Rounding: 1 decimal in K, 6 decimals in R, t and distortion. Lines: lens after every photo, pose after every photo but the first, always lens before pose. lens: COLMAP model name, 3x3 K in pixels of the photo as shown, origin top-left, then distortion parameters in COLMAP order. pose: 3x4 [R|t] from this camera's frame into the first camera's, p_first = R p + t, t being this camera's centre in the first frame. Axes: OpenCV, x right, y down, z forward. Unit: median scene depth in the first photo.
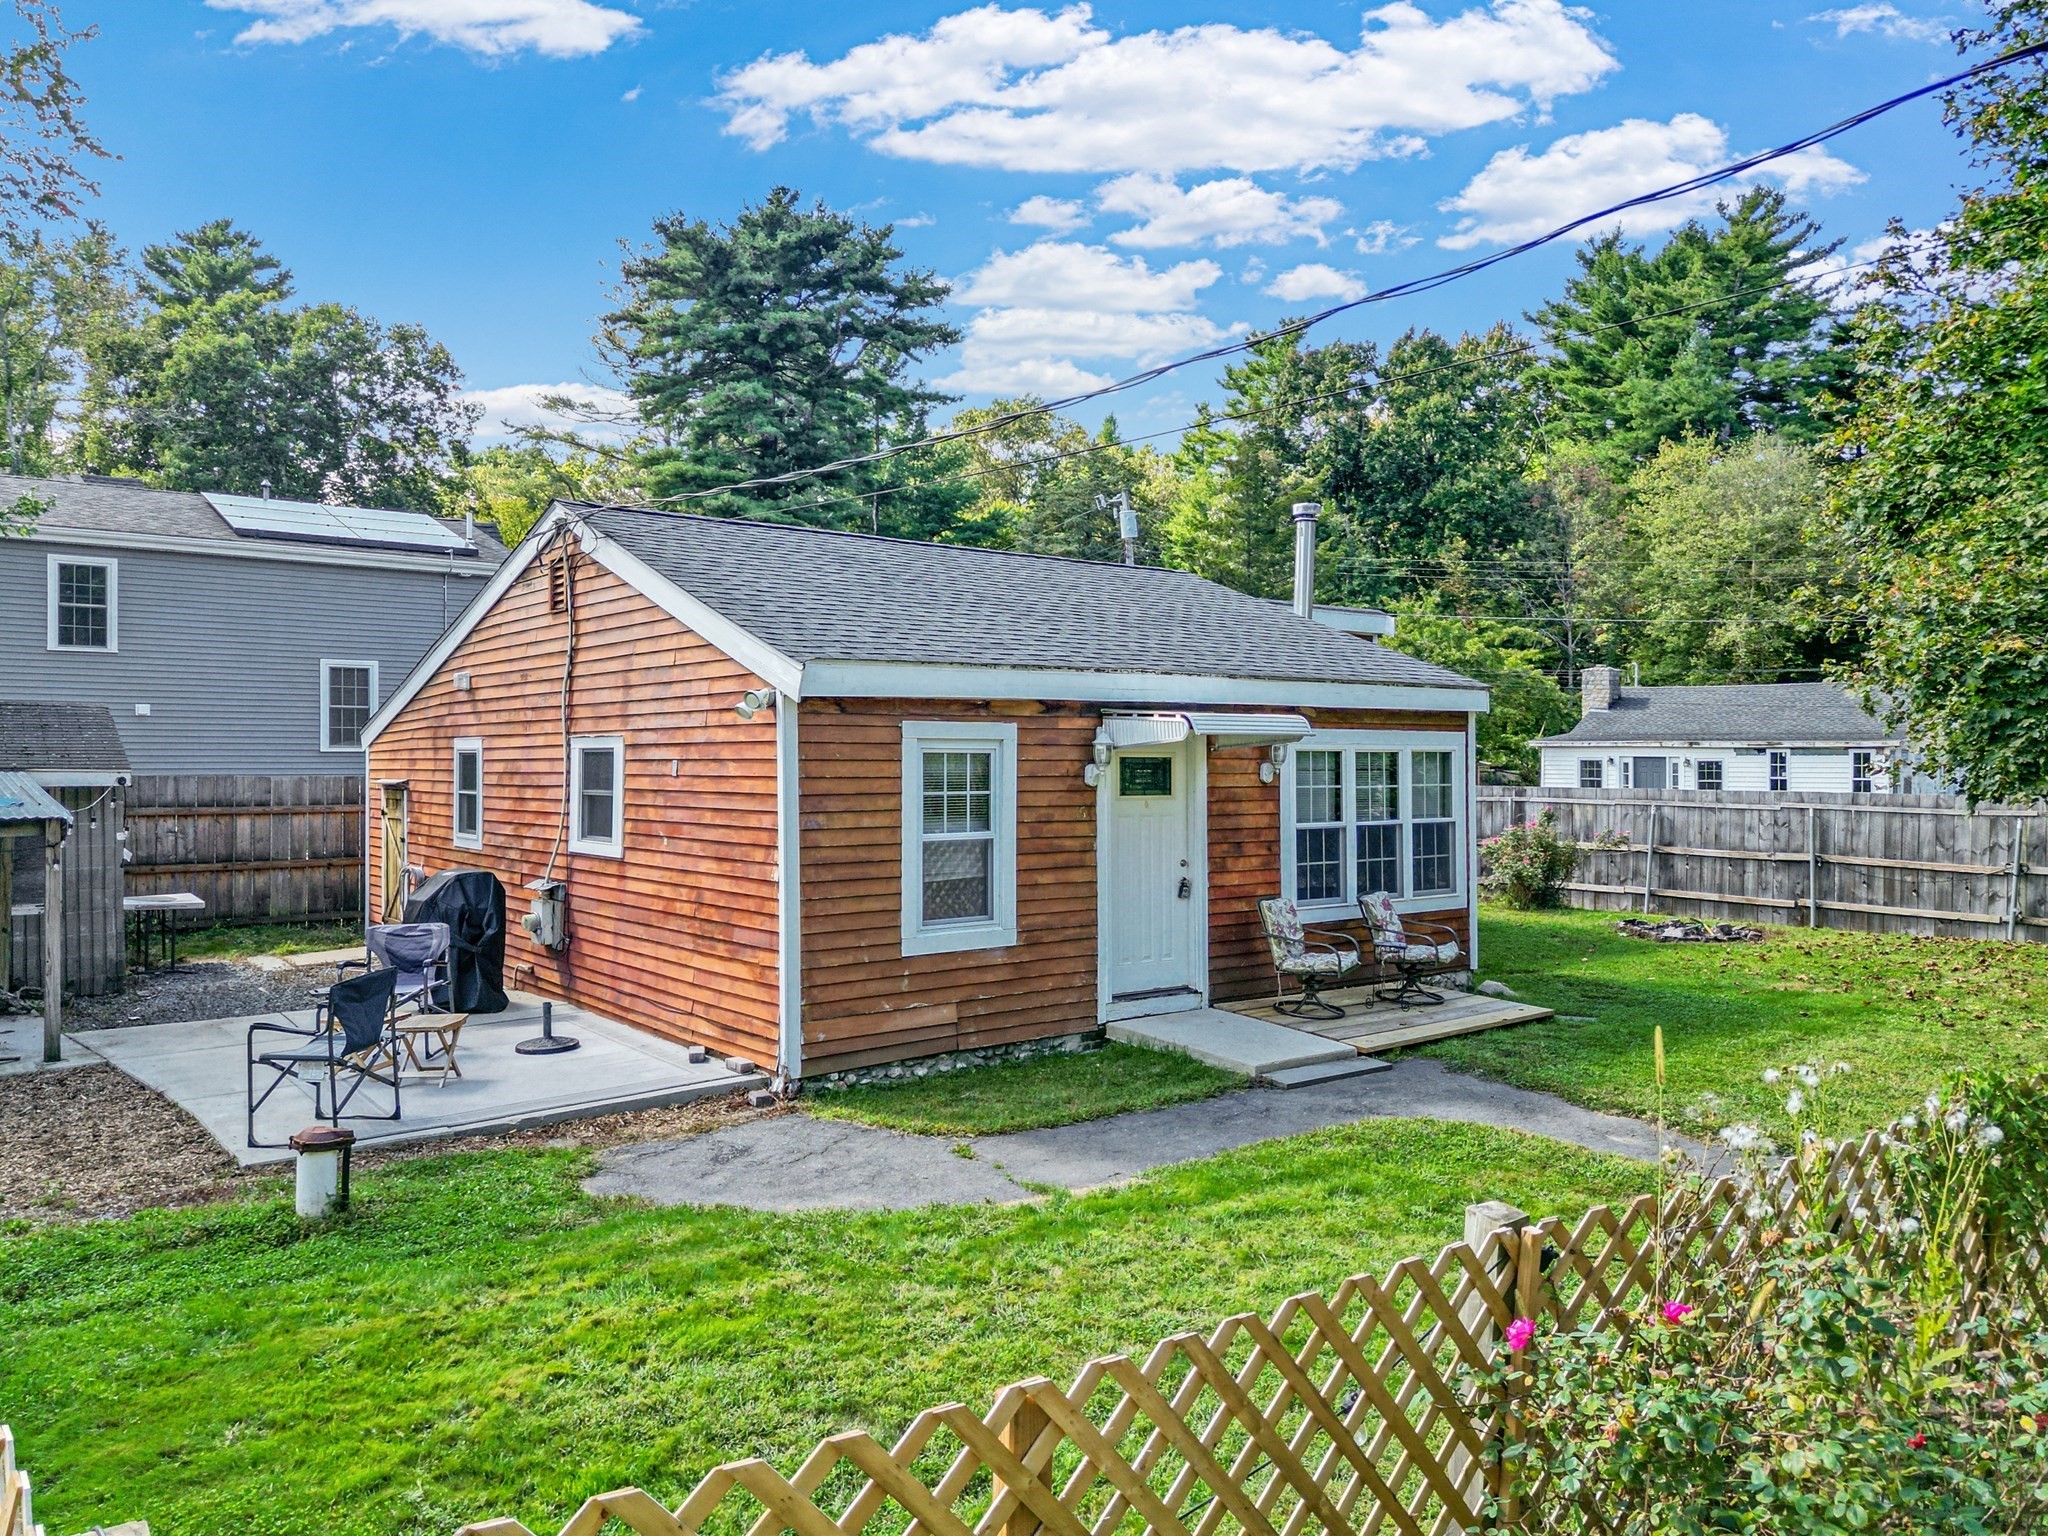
lens RADIAL K [[1456.9, 0, 1026.5], [0, 1456.9, 768.9], [0, 0, 1]] dist [0.074618, -0.066413]
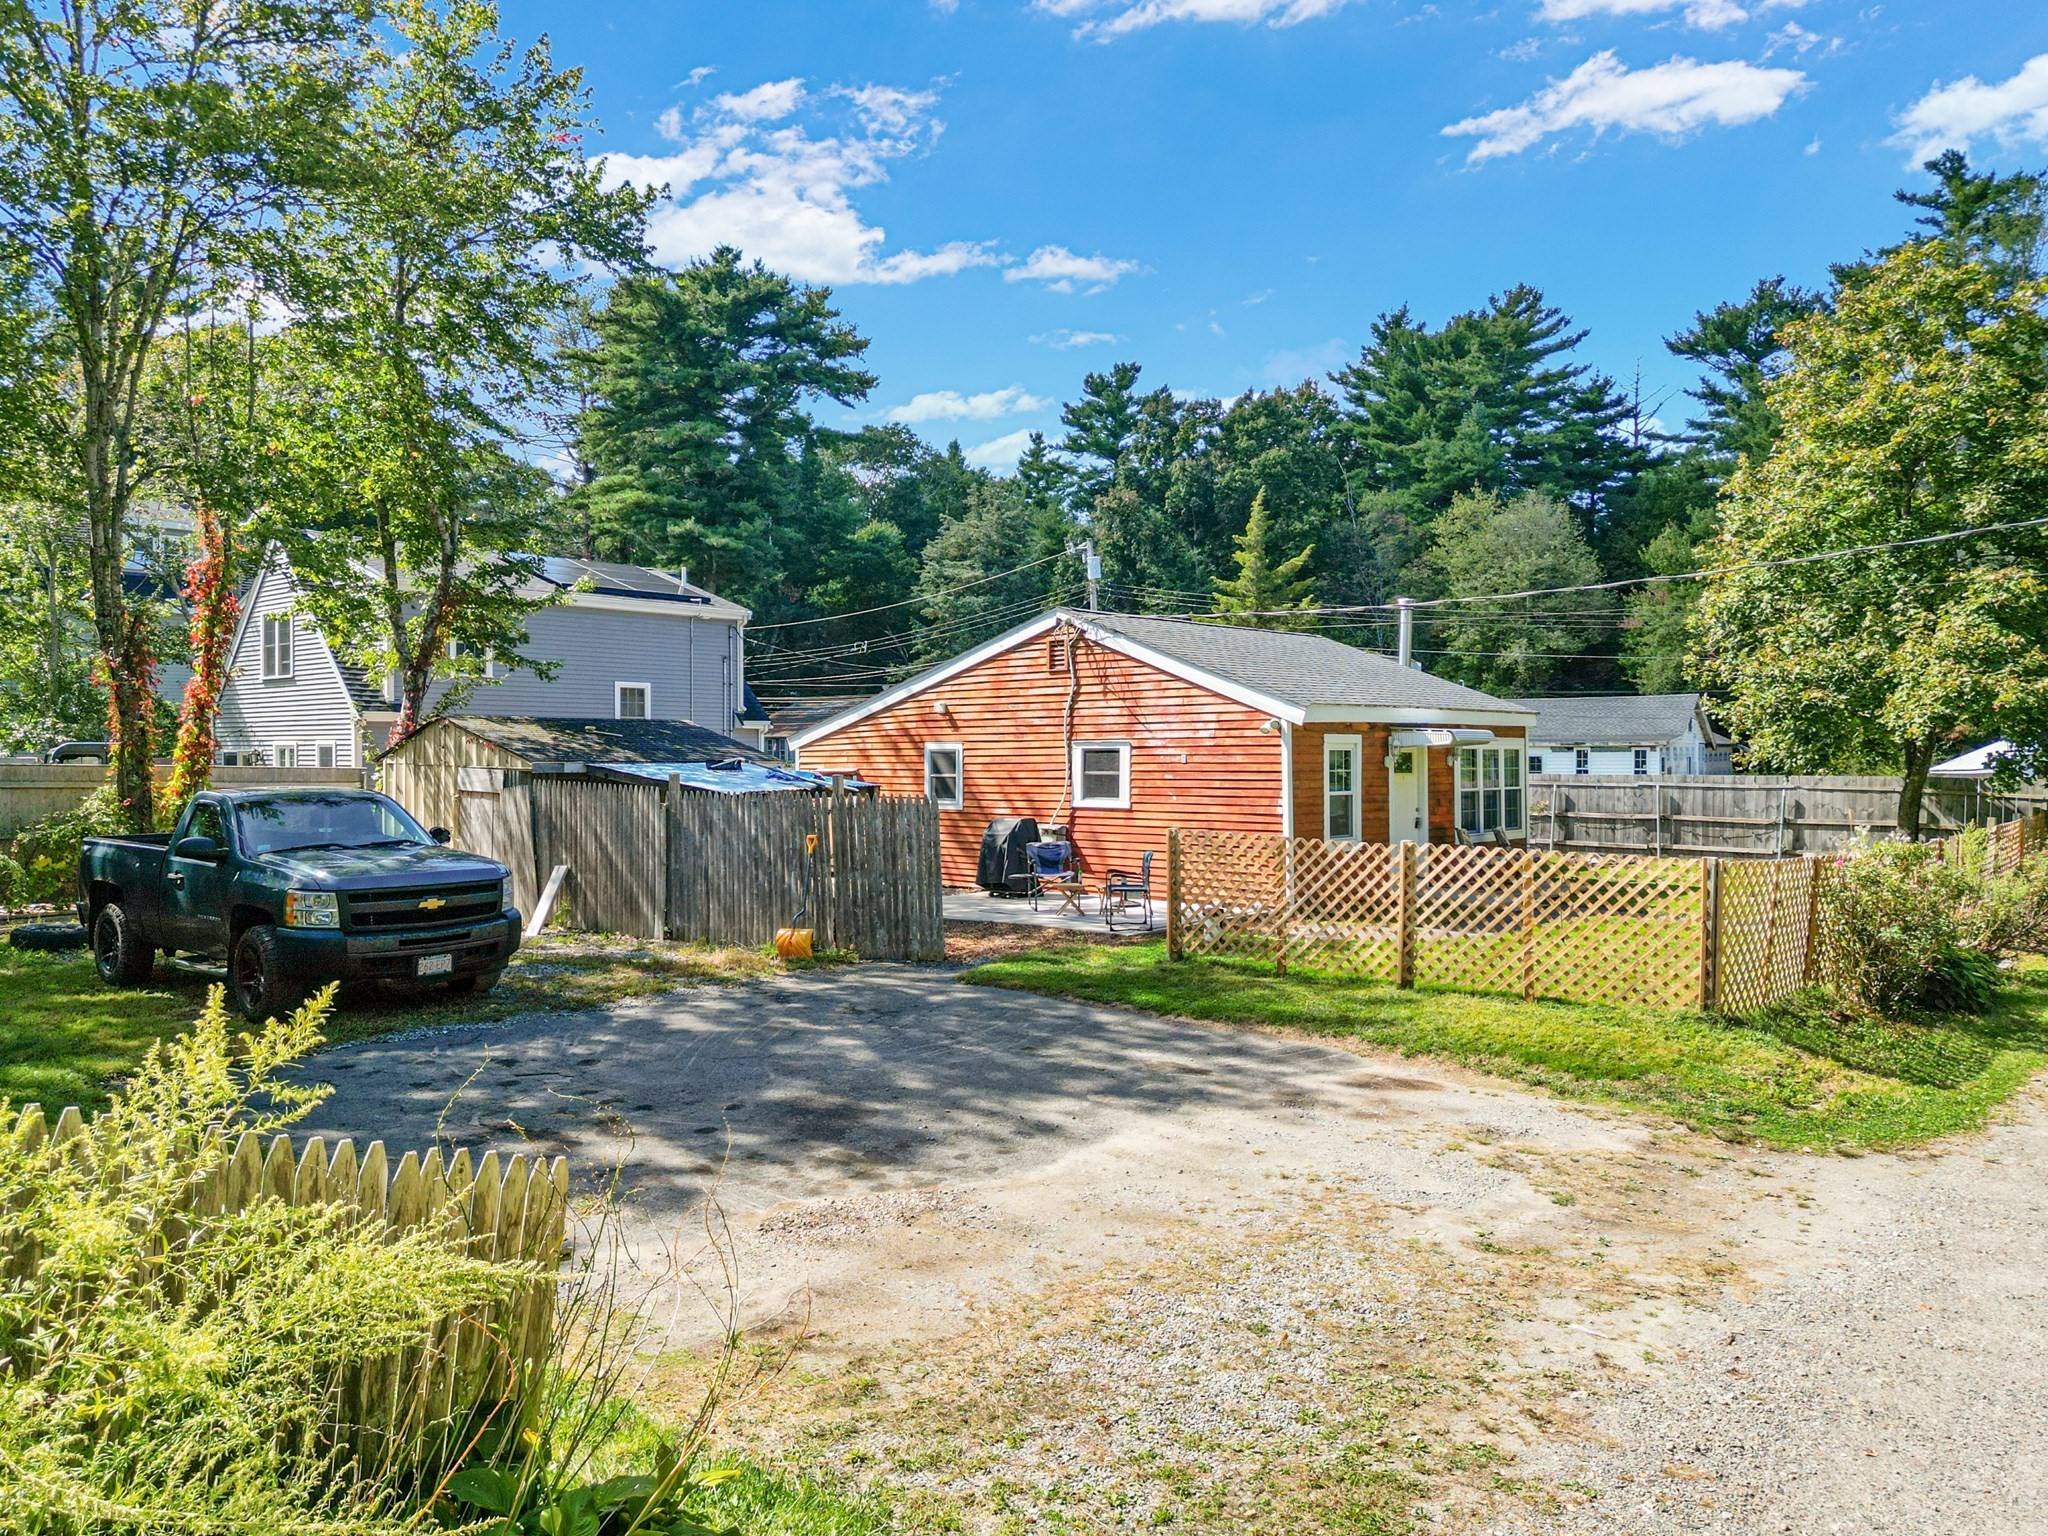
lens RADIAL K [[1451.8, 0, 1028.7], [0, 1451.8, 770.5], [0, 0, 1]] dist [0.077432, -0.070342]
pose [[0.985490, -0.004287, 0.169678, -0.429825], [0.003965, 0.999990, 0.002238, 0.005369], [-0.169686, -0.001533, 0.985497, -0.462598]]
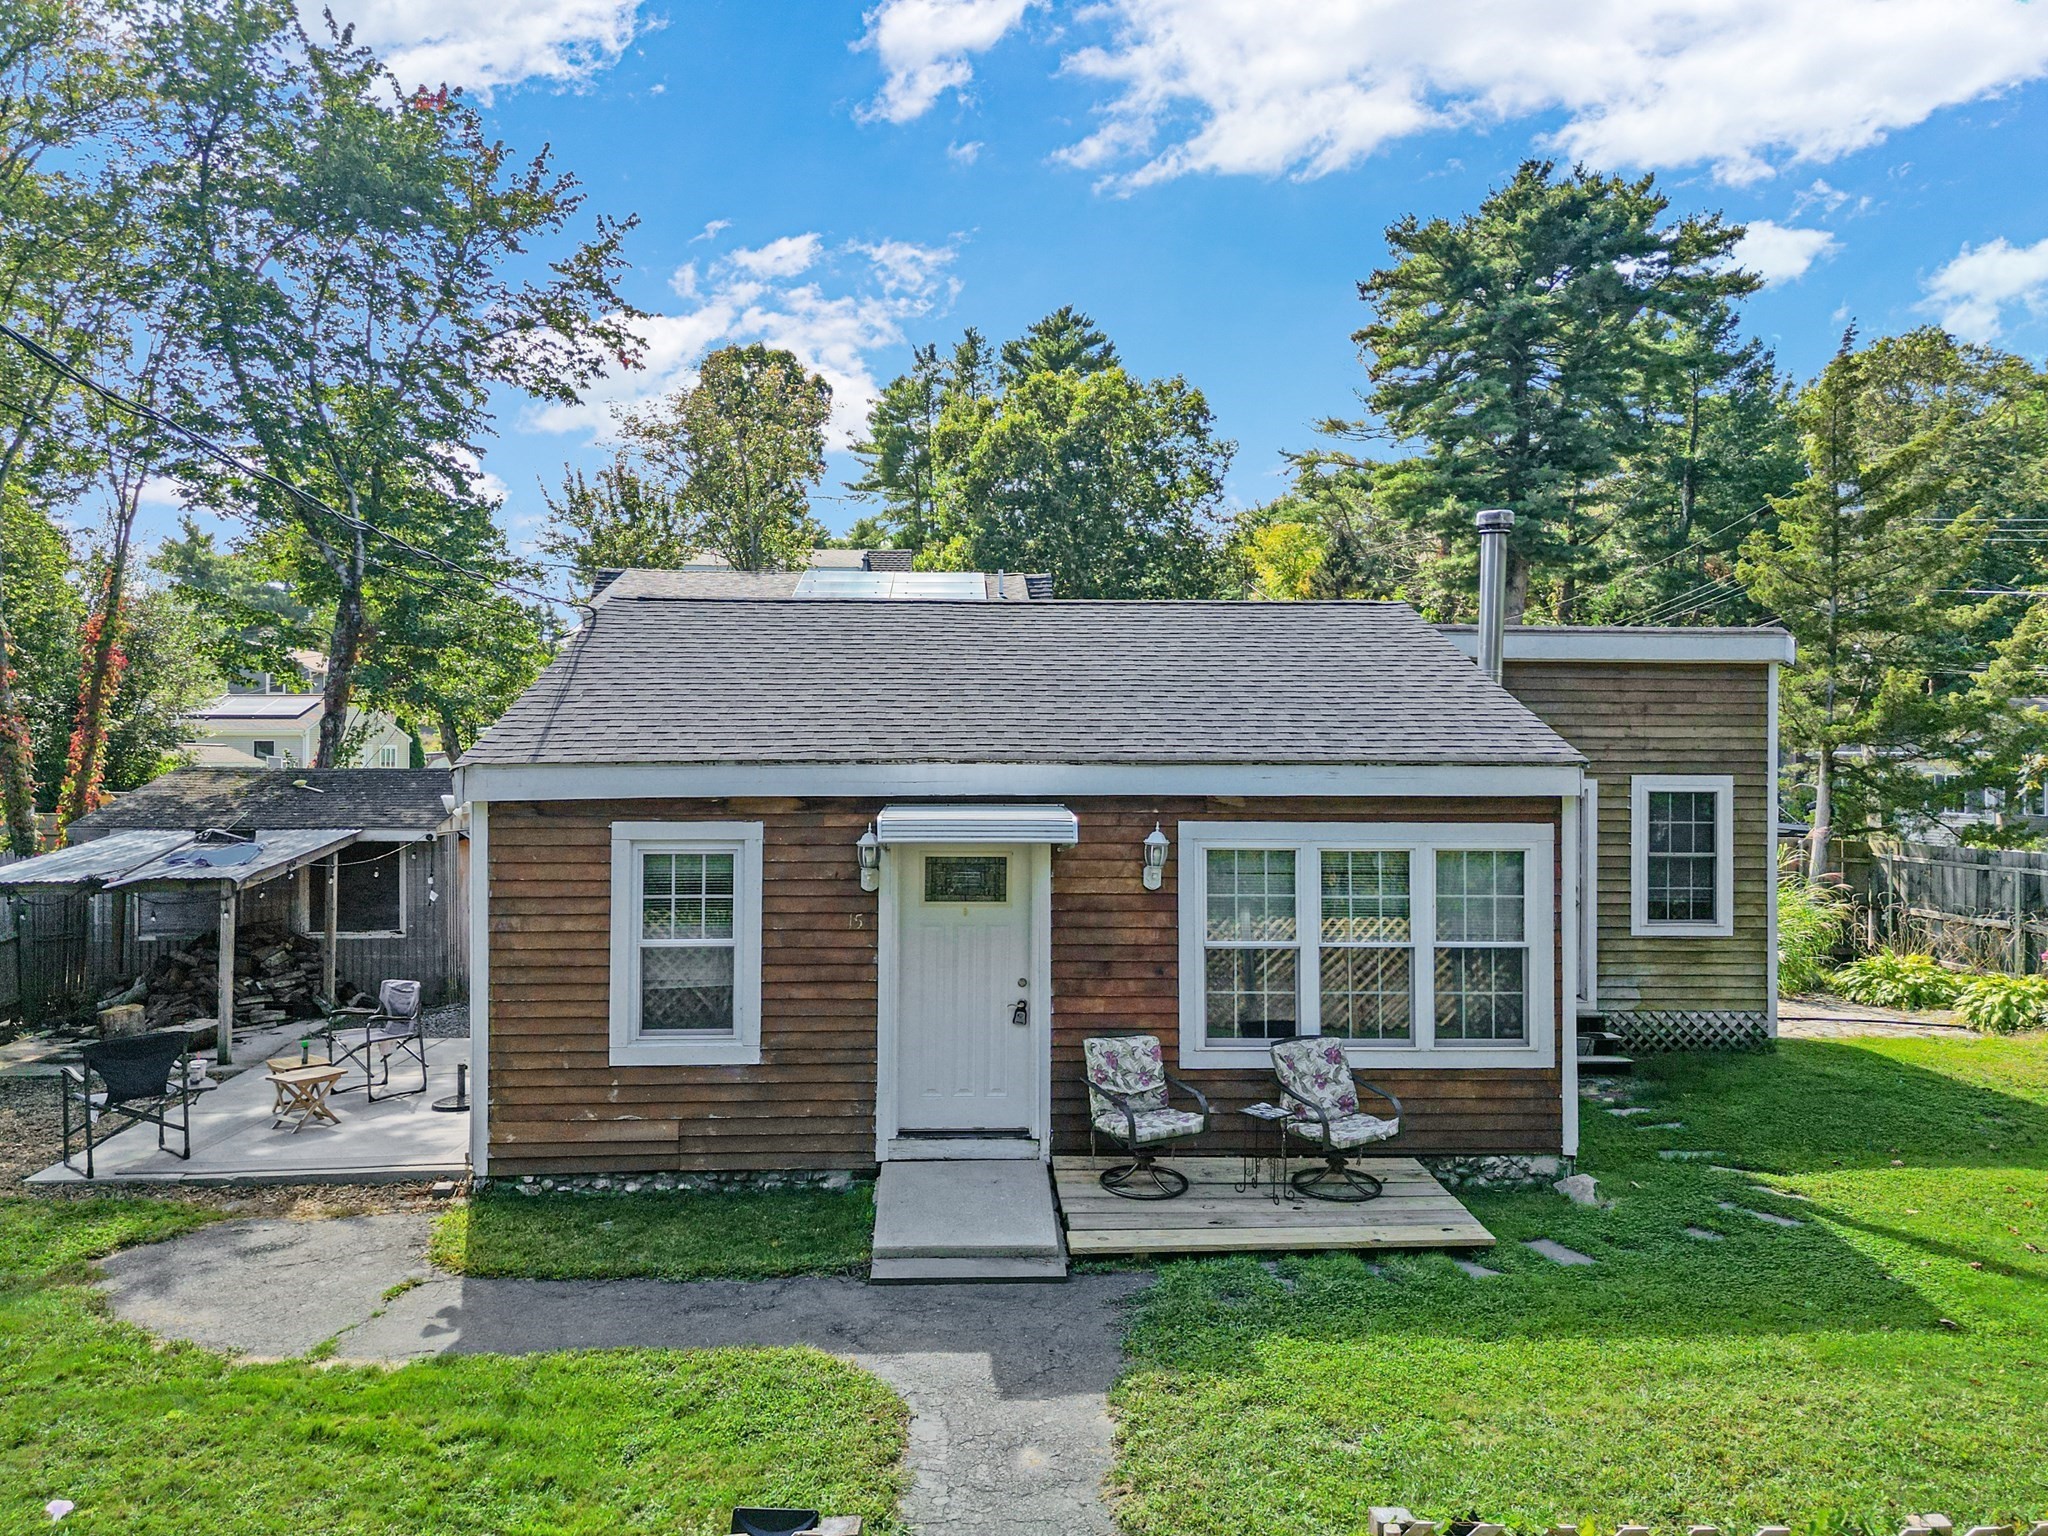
lens RADIAL K [[1456.9, 0, 1026.5], [0, 1456.9, 768.9], [0, 0, 1]] dist [0.074618, -0.066413]
pose [[0.817315, 0.004246, -0.576175, 0.370006], [-0.005571, 0.999984, -0.000532, -0.036651], [0.576164, 0.003645, 0.817326, 0.191435]]
